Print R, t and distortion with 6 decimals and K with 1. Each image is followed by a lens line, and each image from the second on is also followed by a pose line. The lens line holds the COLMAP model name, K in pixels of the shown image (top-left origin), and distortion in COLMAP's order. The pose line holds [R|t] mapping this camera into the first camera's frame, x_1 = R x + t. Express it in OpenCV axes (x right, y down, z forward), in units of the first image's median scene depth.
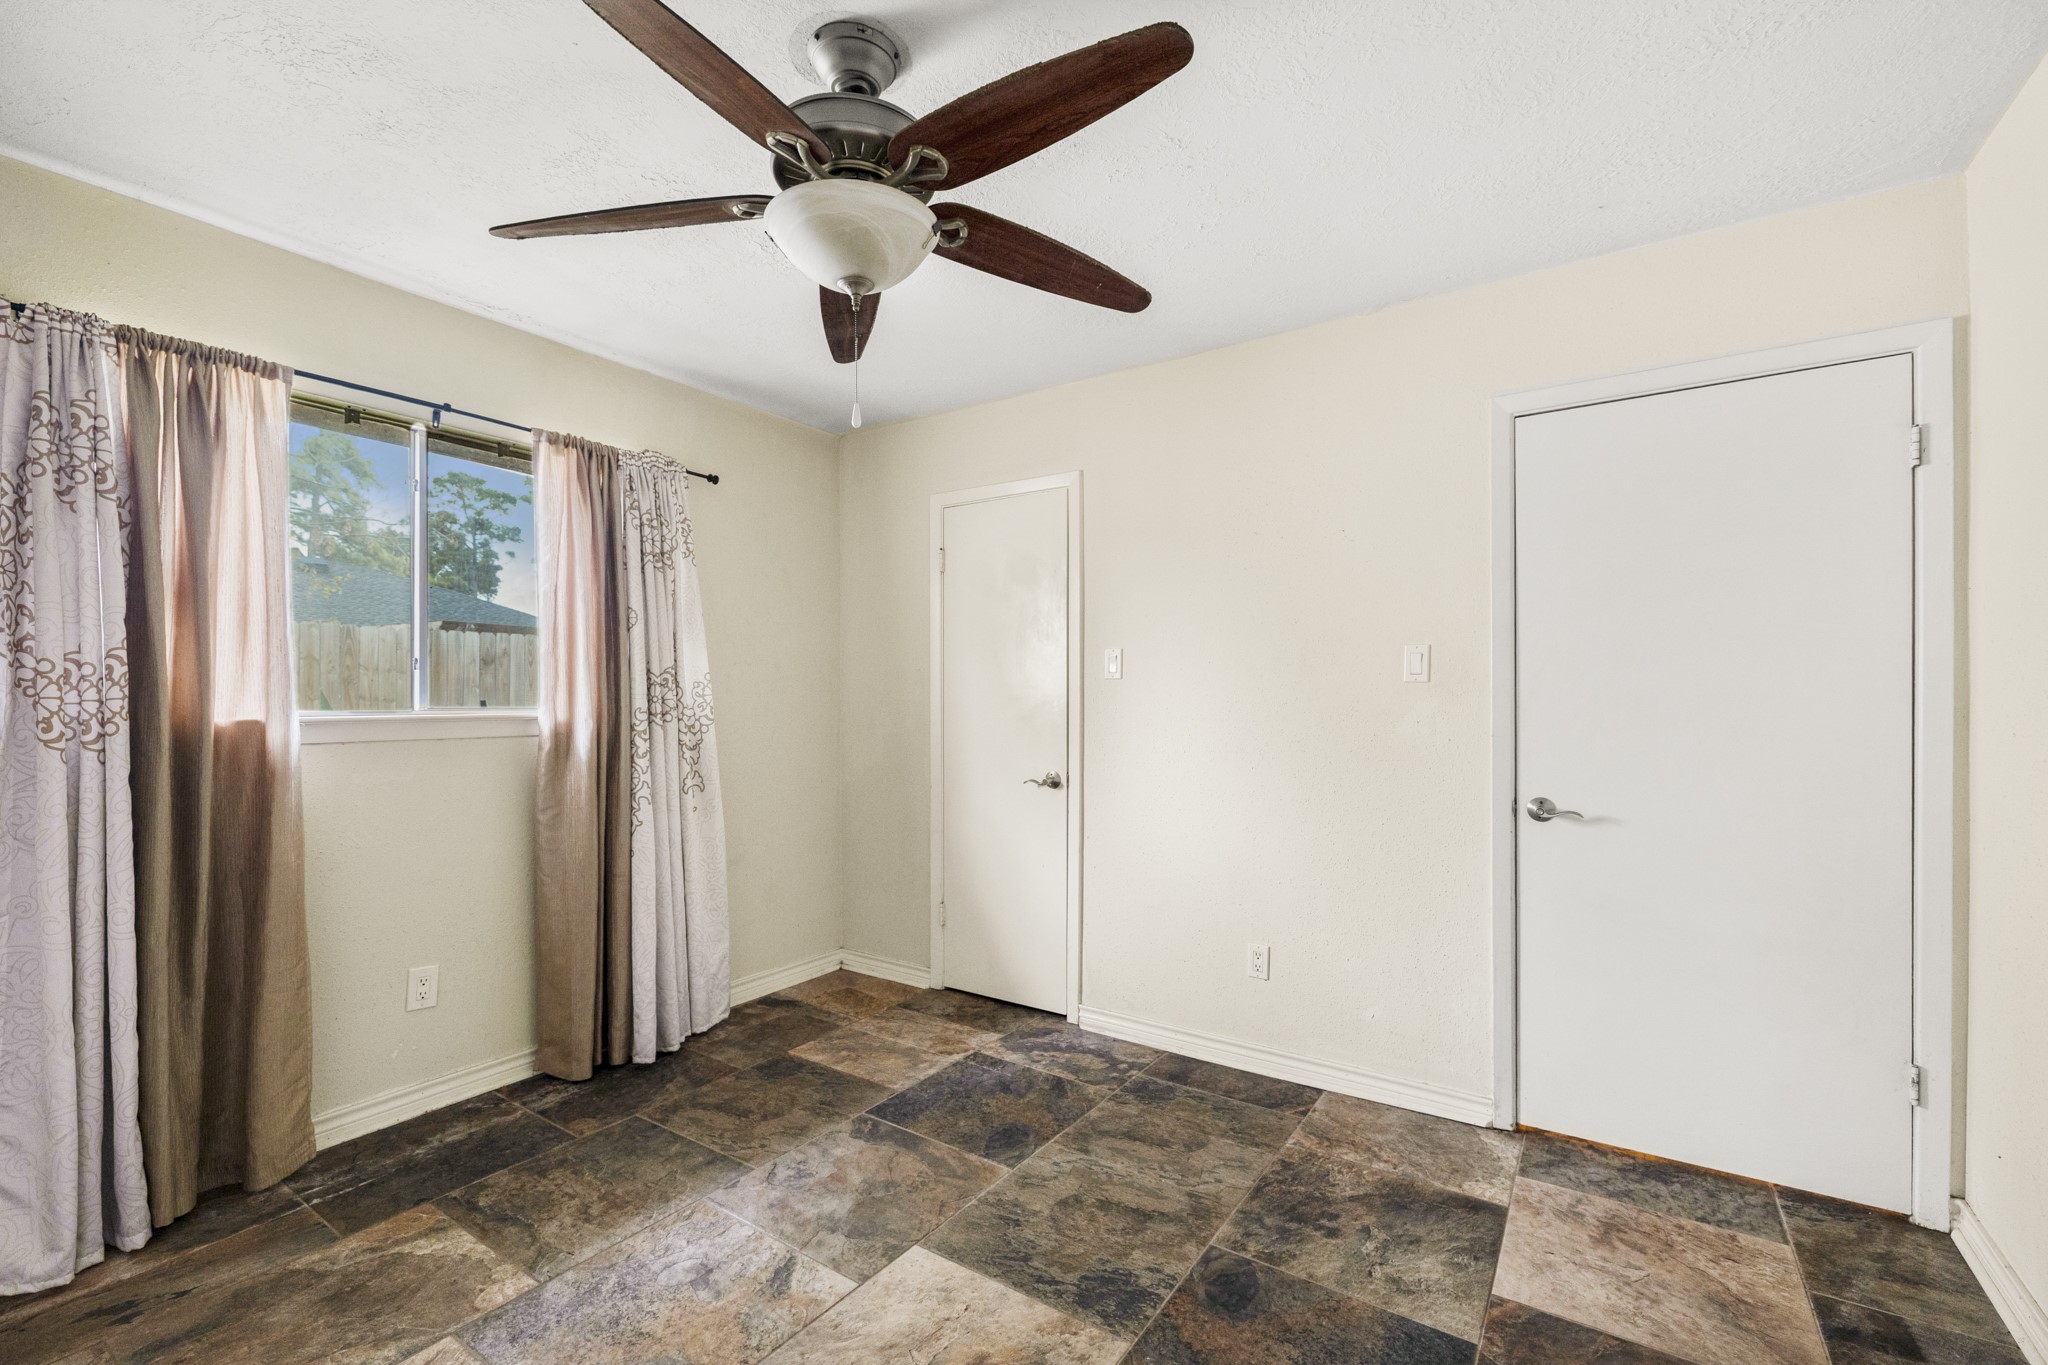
lens RADIAL K [[868.2, 0, 1028.1], [0, 868.2, 700.3], [0, 0, 1]] dist [0.002505, -0.001221]
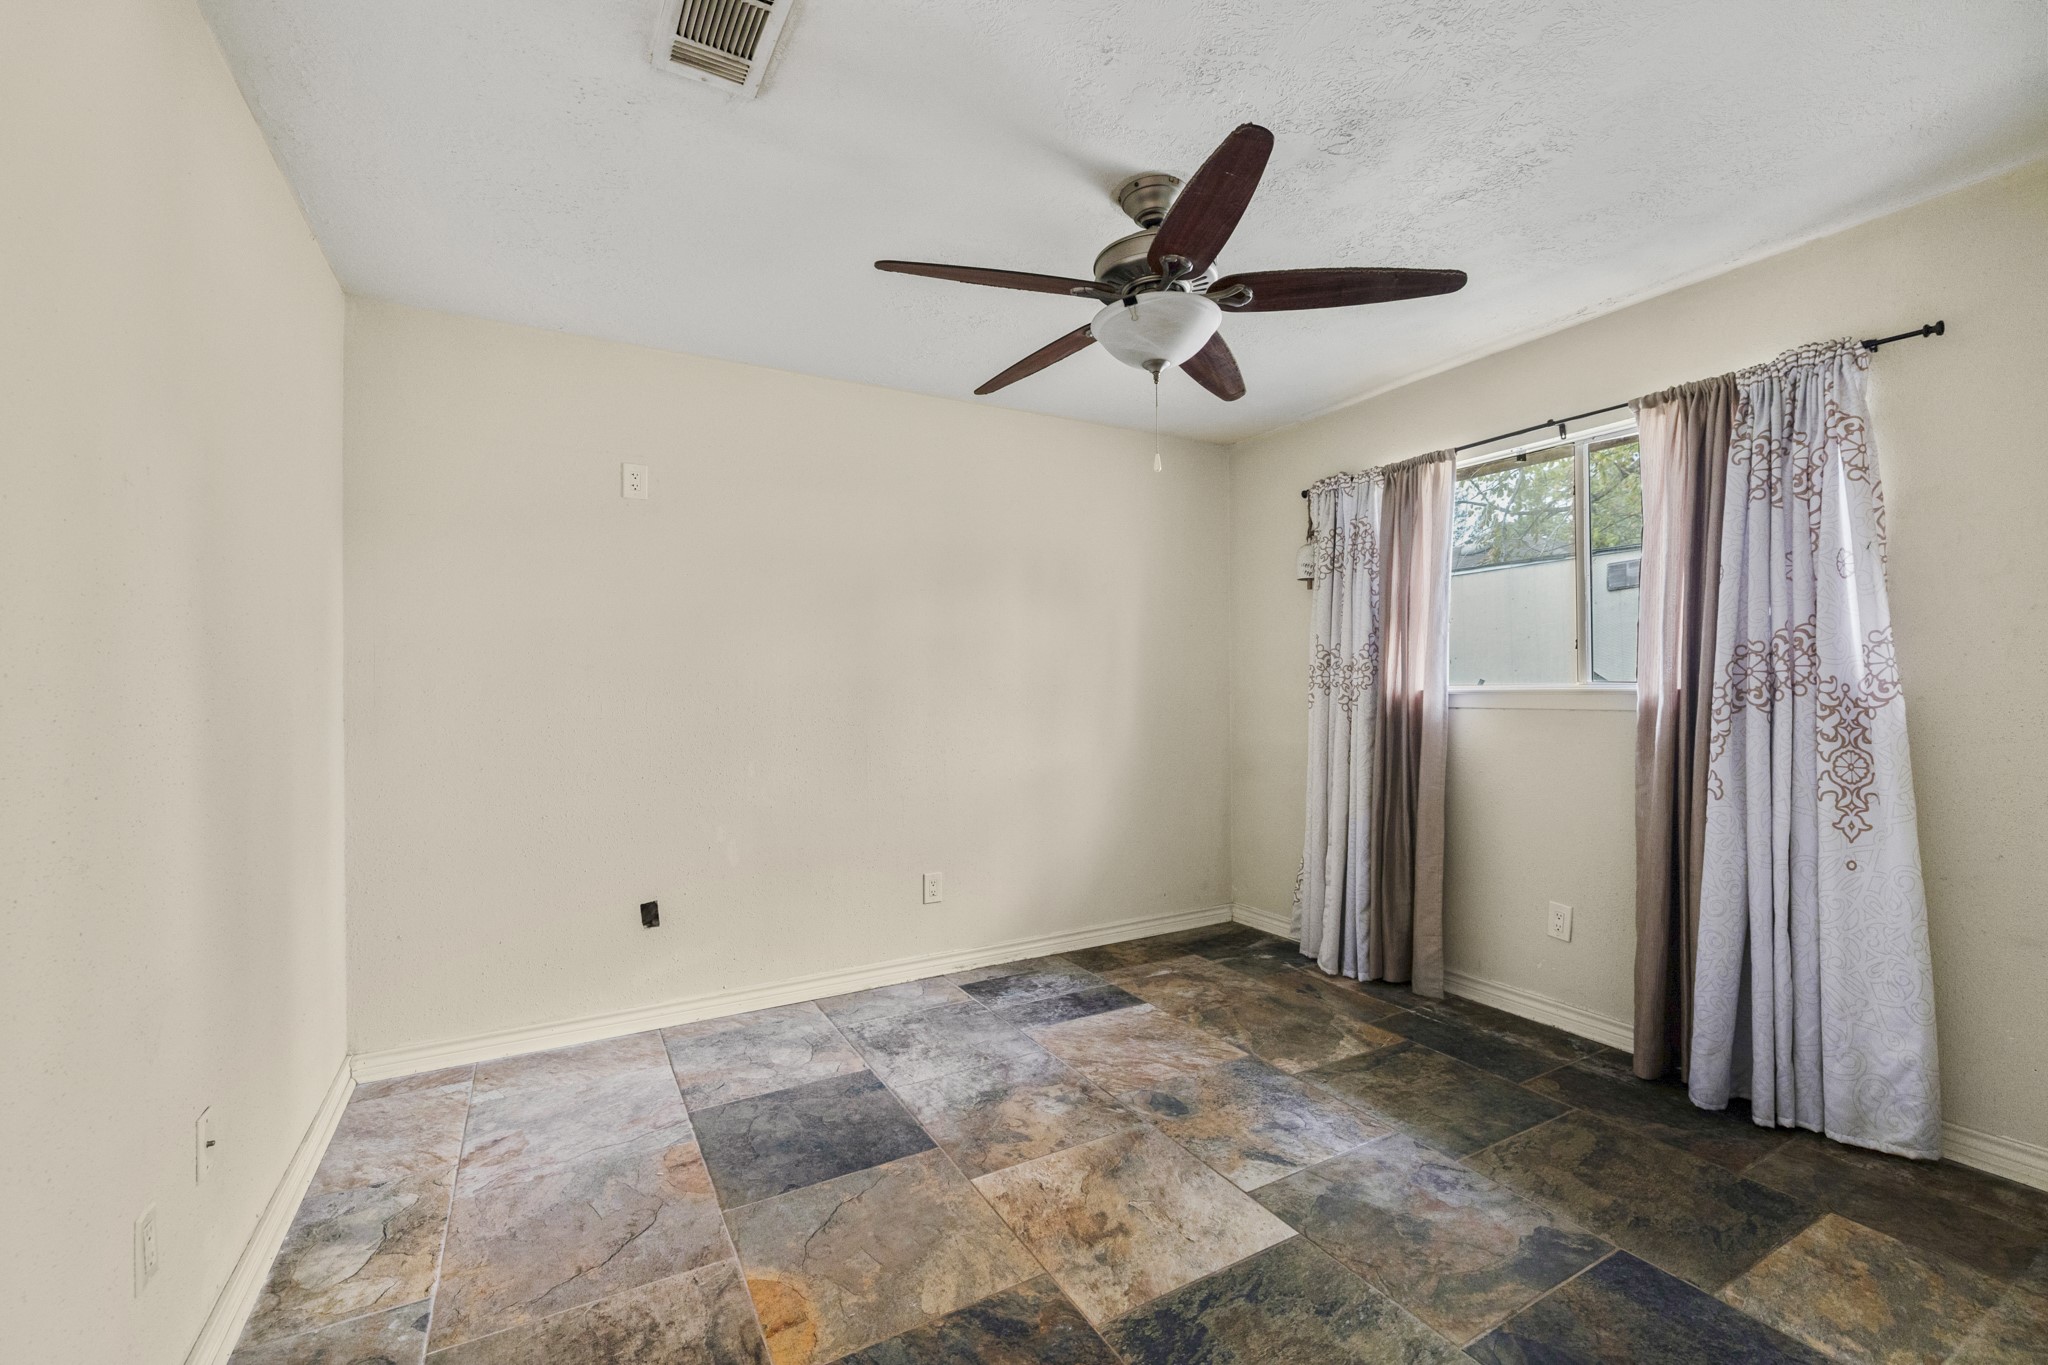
lens RADIAL K [[868.2, 0, 1034.7], [0, 868.2, 674.2], [0, 0, 1]] dist [0.002505, -0.001221]
pose [[-0.441845, -0.003312, -0.897085, 0.770884], [0.013549, 0.999854, -0.010364, 0.000137], [0.896989, -0.016734, -0.441736, 1.023073]]
